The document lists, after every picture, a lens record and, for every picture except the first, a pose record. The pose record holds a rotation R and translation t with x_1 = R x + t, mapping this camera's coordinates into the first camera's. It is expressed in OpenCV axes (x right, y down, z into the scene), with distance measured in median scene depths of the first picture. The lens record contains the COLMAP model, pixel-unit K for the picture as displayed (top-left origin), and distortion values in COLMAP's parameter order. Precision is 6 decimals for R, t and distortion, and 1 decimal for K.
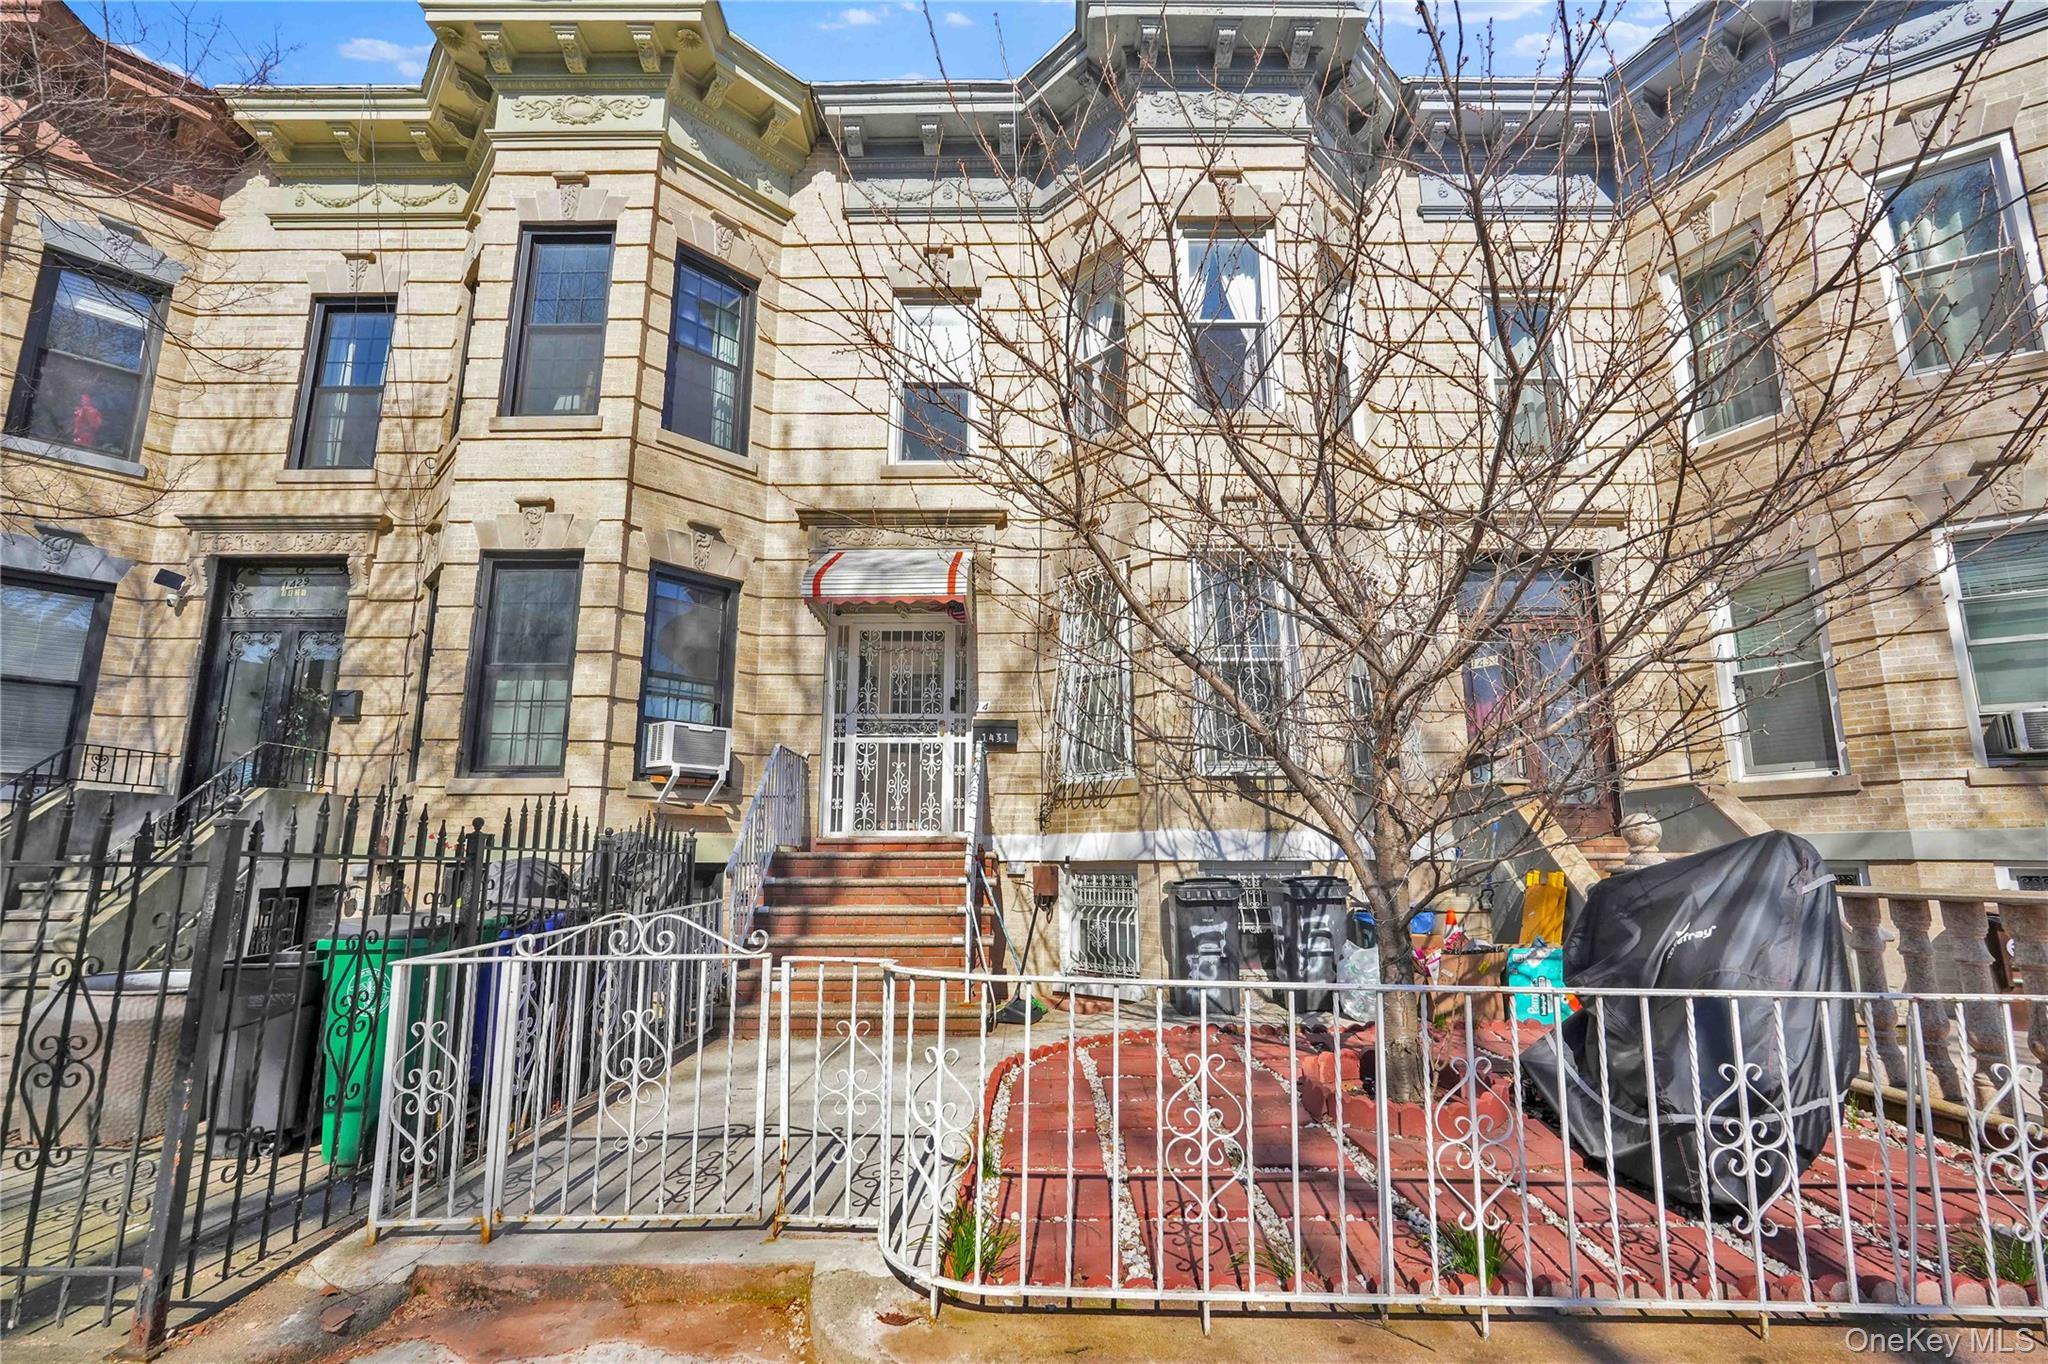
lens RADIAL K [[903.9, 0, 1011.3], [0, 903.9, 667.0], [0, 0, 1]] dist [-0.017955, 0.009644]
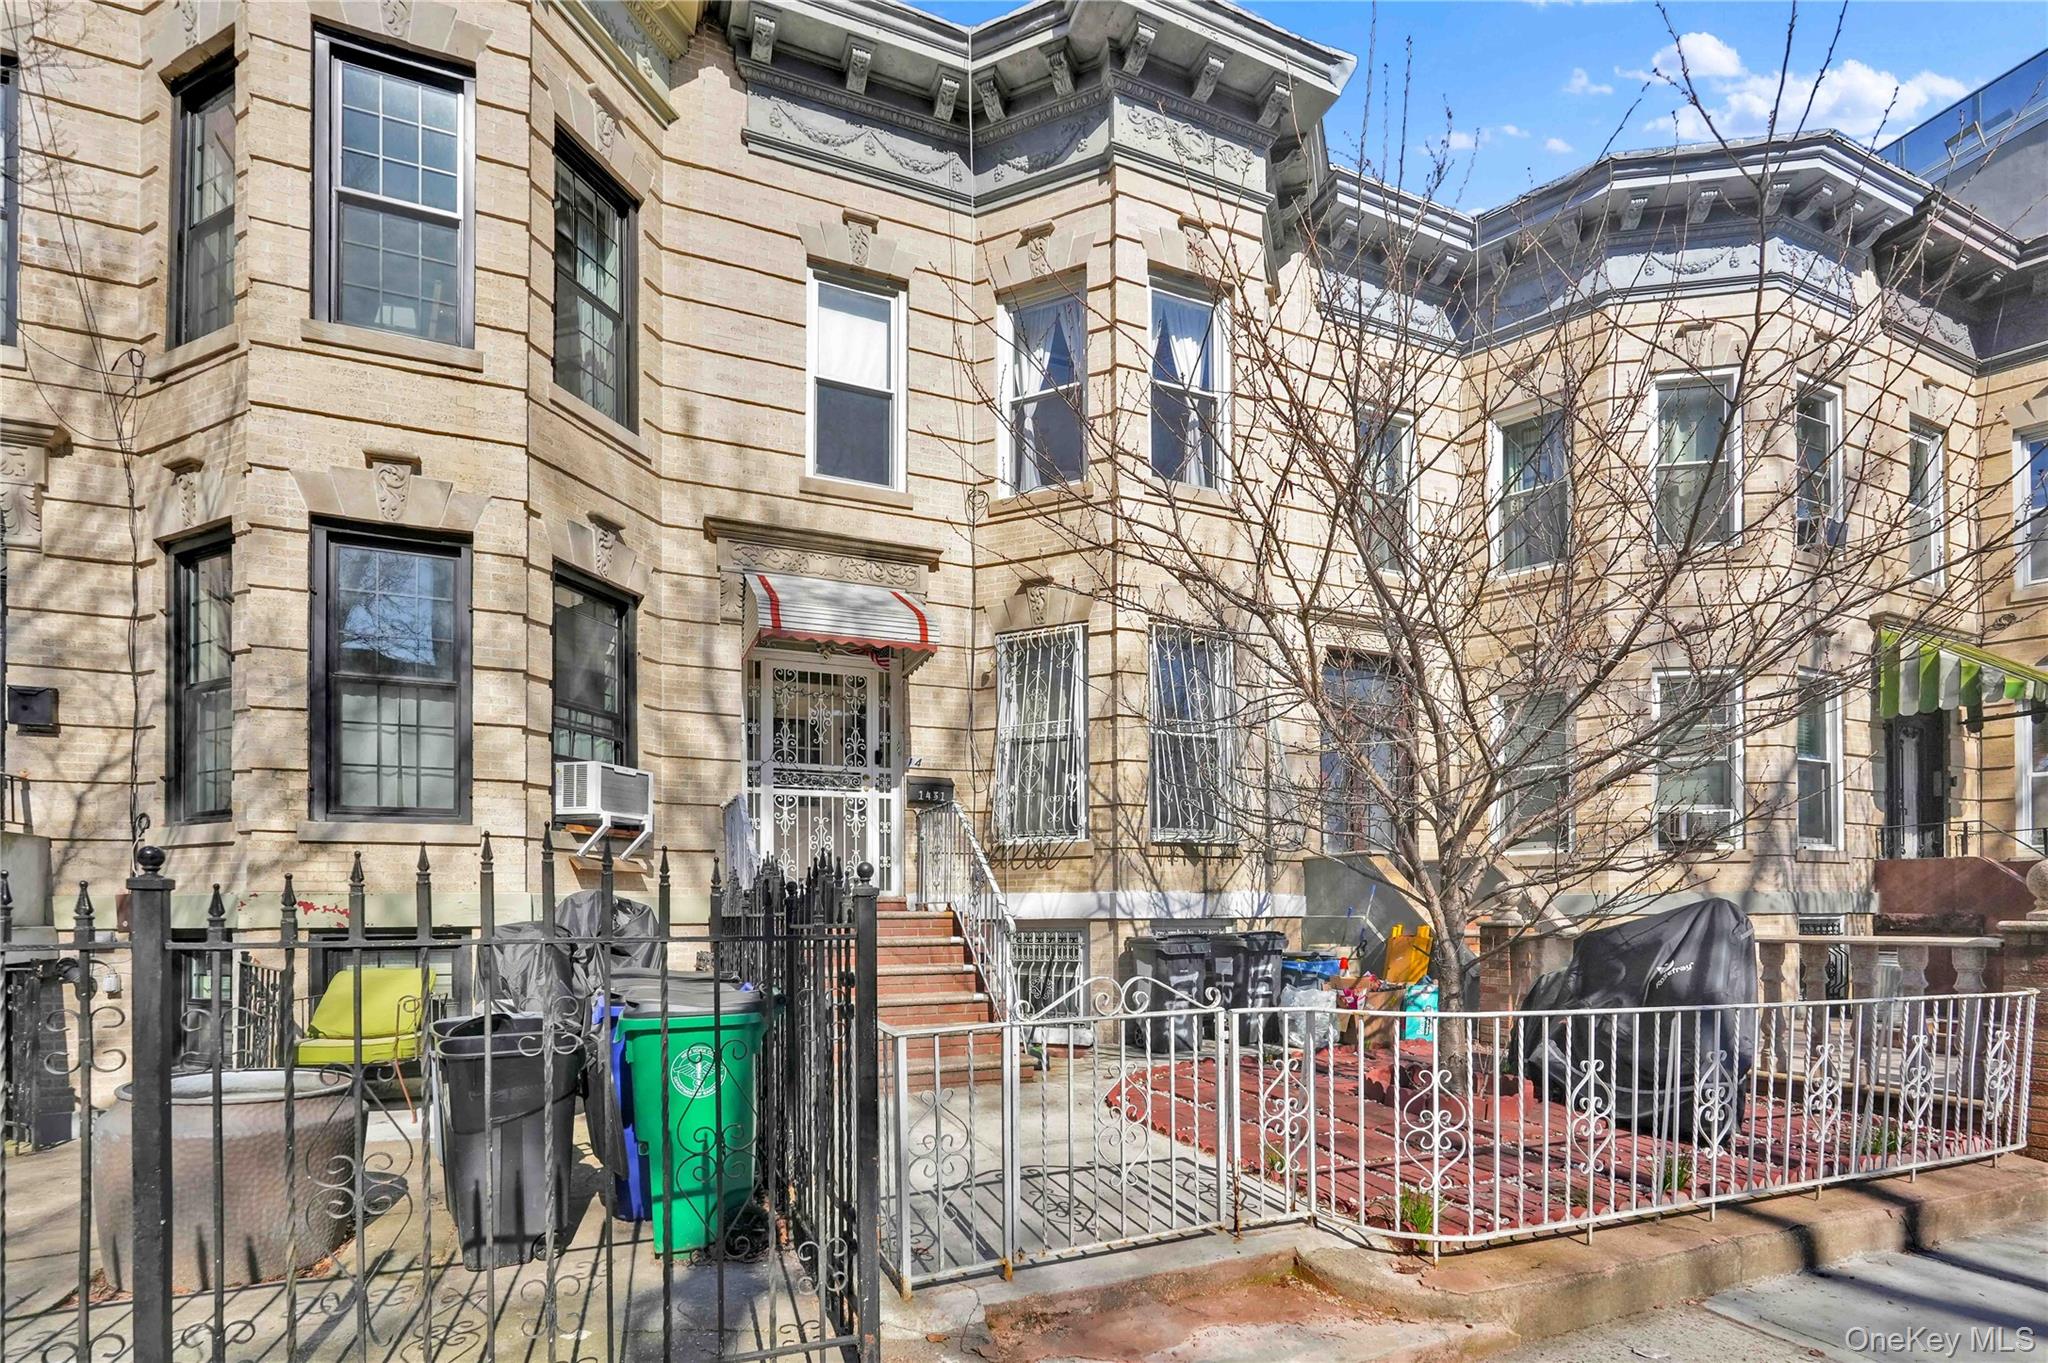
lens RADIAL K [[956.0, 0, 1024.2], [0, 956.0, 880.1], [0, 0, 1]] dist [-0.001027, -0.000614]
pose [[0.920041, 0.008651, 0.391727, -0.323775], [-0.075878, 0.984764, 0.156466, -0.000723], [-0.384405, -0.173678, 0.906680, 0.014849]]
